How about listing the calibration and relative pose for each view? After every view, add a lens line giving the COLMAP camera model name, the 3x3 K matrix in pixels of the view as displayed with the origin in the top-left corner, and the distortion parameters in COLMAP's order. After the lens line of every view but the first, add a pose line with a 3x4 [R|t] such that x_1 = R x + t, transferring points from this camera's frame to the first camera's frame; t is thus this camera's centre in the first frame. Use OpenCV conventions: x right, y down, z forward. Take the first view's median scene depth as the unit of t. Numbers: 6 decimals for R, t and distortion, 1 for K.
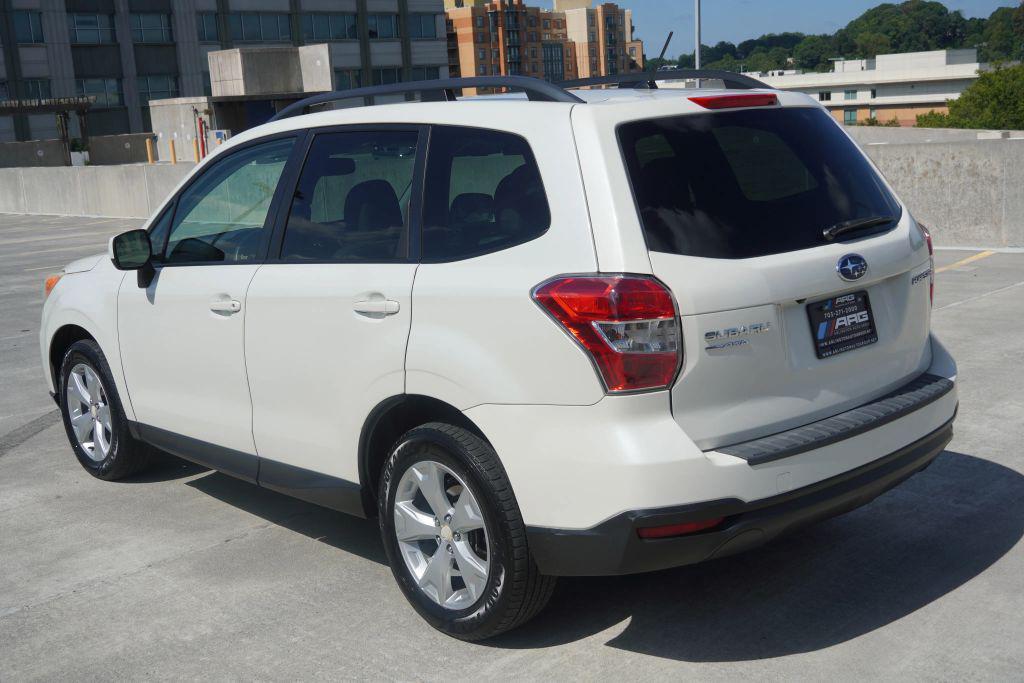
lens RADIAL K [[1169.8, 0, 512.0], [0, 1169.8, 341.5], [0, 0, 1]] dist [0.032996, 0.009493]
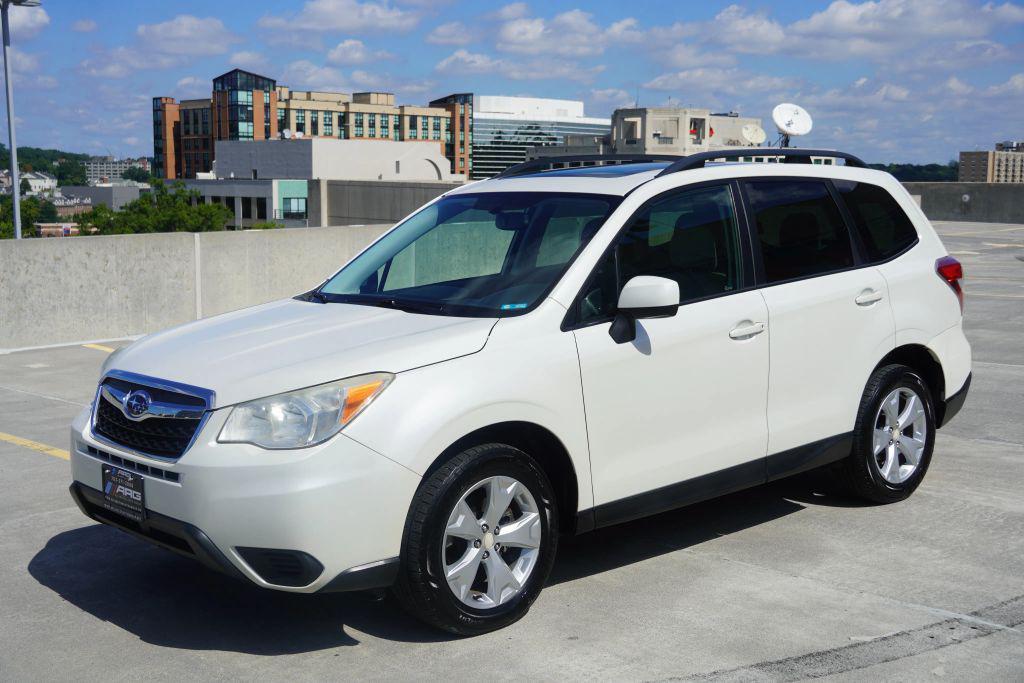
lens RADIAL K [[1273.9, 0, 512.0], [0, 1273.9, 341.5], [0, 0, 1]] dist [0.048310, 0.001565]
pose [[0.004204, -0.064769, 0.997891, -1.659948], [0.201886, 0.977407, 0.062589, -0.160611], [-0.979400, 0.201197, 0.017185, 1.362605]]
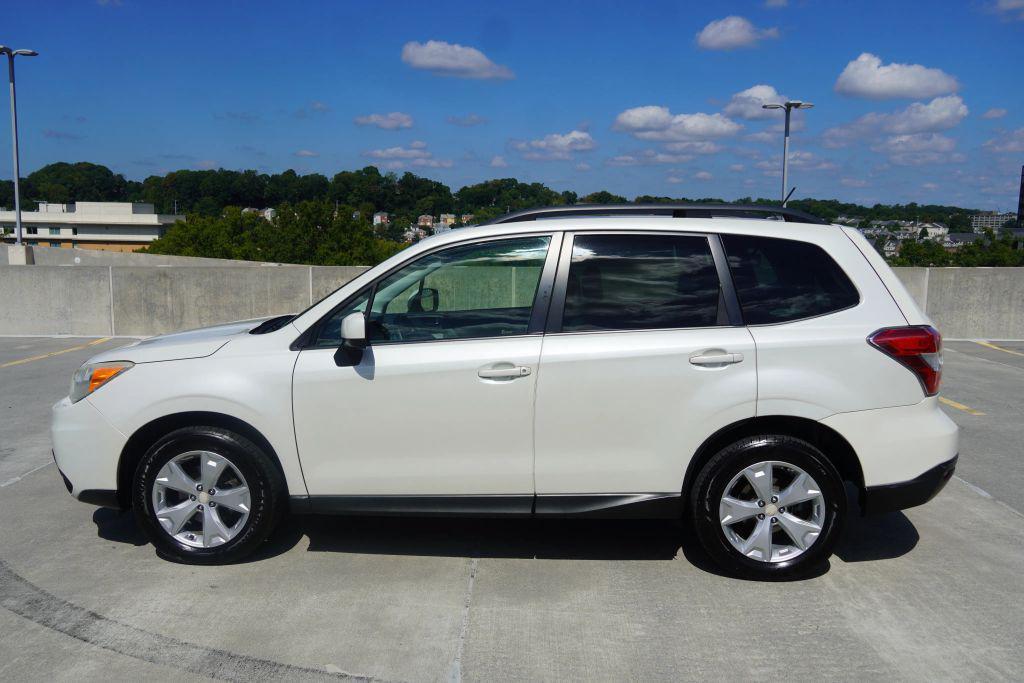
lens RADIAL K [[875.4, 0, 512.0], [0, 875.4, 341.5], [0, 0, 1]] dist [0.005556, 0.005856]
pose [[0.716503, -0.024392, 0.697158, -0.983187], [0.086410, 0.994795, -0.054002, -0.014353], [-0.692212, 0.098934, 0.714881, 0.395021]]
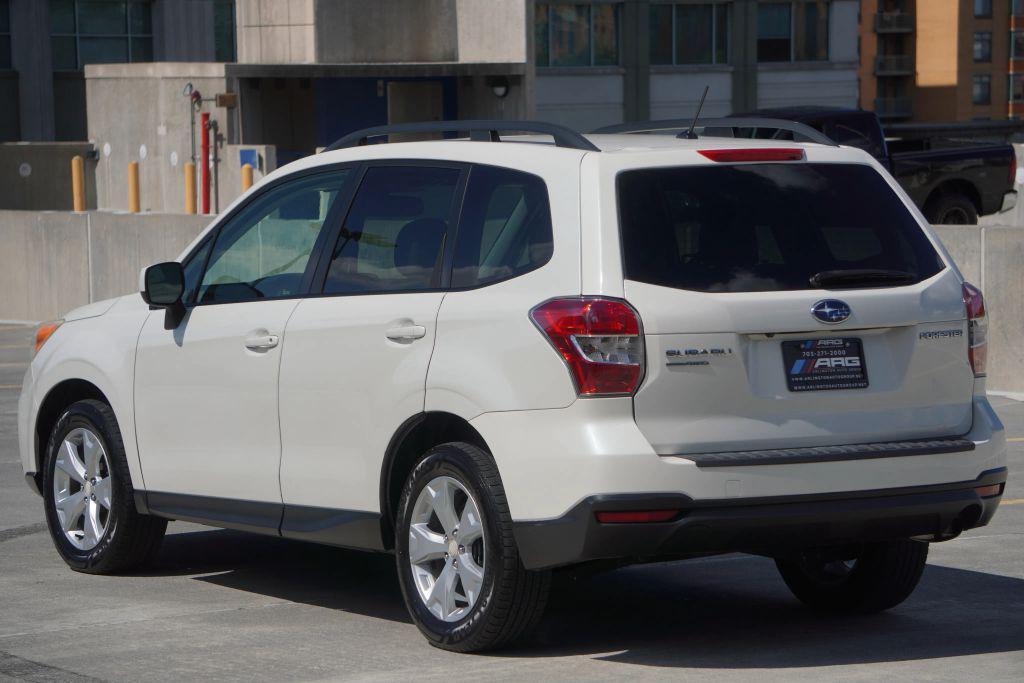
lens RADIAL K [[3438.7, 0, 512.0], [0, 3438.7, 341.5], [0, 0, 1]] dist [0.818169, 0.793487]
pose [[0.985631, 0.056396, -0.159221, 0.447813], [-0.076294, 0.989622, -0.121767, 0.331199], [0.150701, 0.132165, 0.979705, -1.915418]]
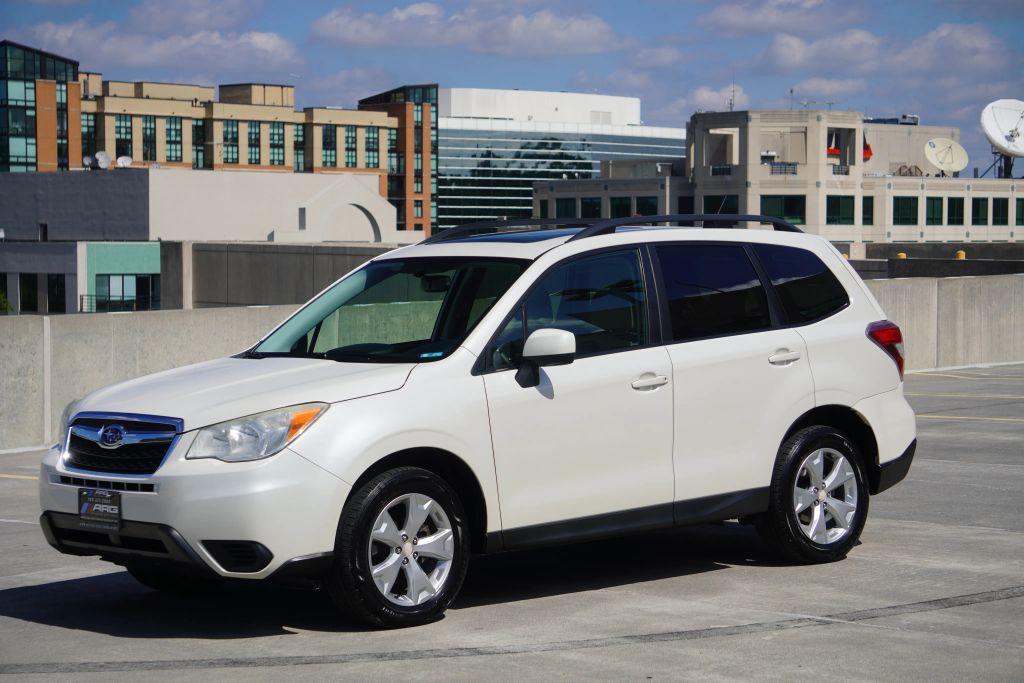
lens RADIAL K [[2372.0, 0, 512.0], [0, 2372.0, 341.5], [0, 0, 1]] dist [0.215381, 0.185379]
pose [[0.004438, 0.018446, 0.999820, -3.080665], [0.207087, 0.978139, -0.018965, -0.061743], [-0.978312, 0.207134, 0.000521, 1.282423]]
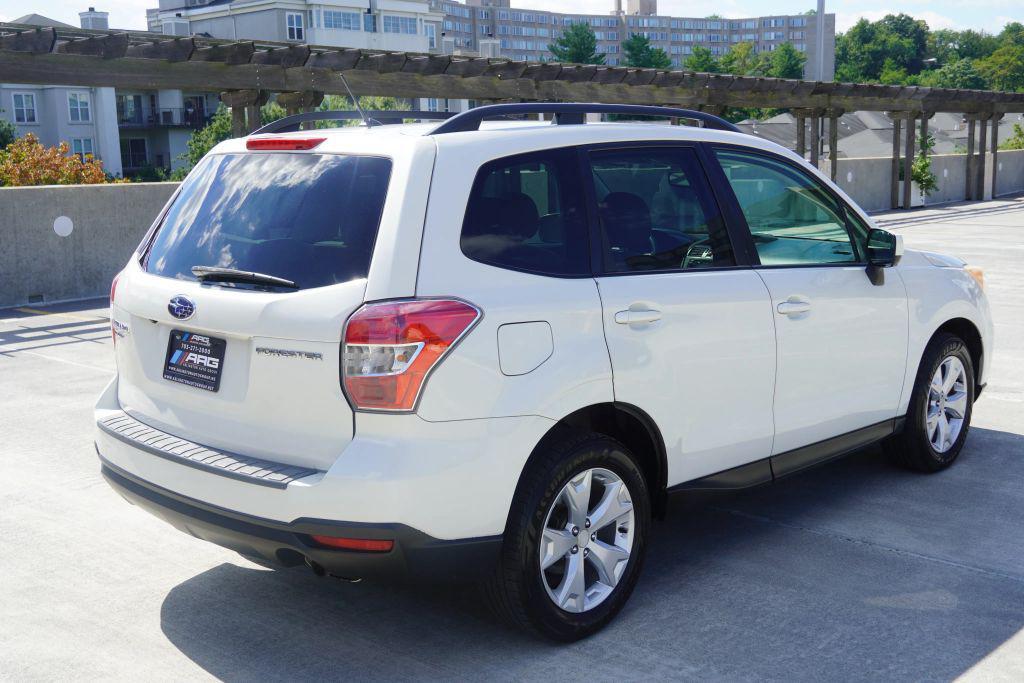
lens RADIAL K [[1169.8, 0, 512.0], [0, 1169.8, 341.5], [0, 0, 1]] dist [0.032996, 0.009493]
pose [[0.067777, 0.224937, -0.972013, 1.181068], [-0.182479, 0.960614, 0.209575, -0.271803], [0.980871, 0.163168, 0.106154, 1.038742]]
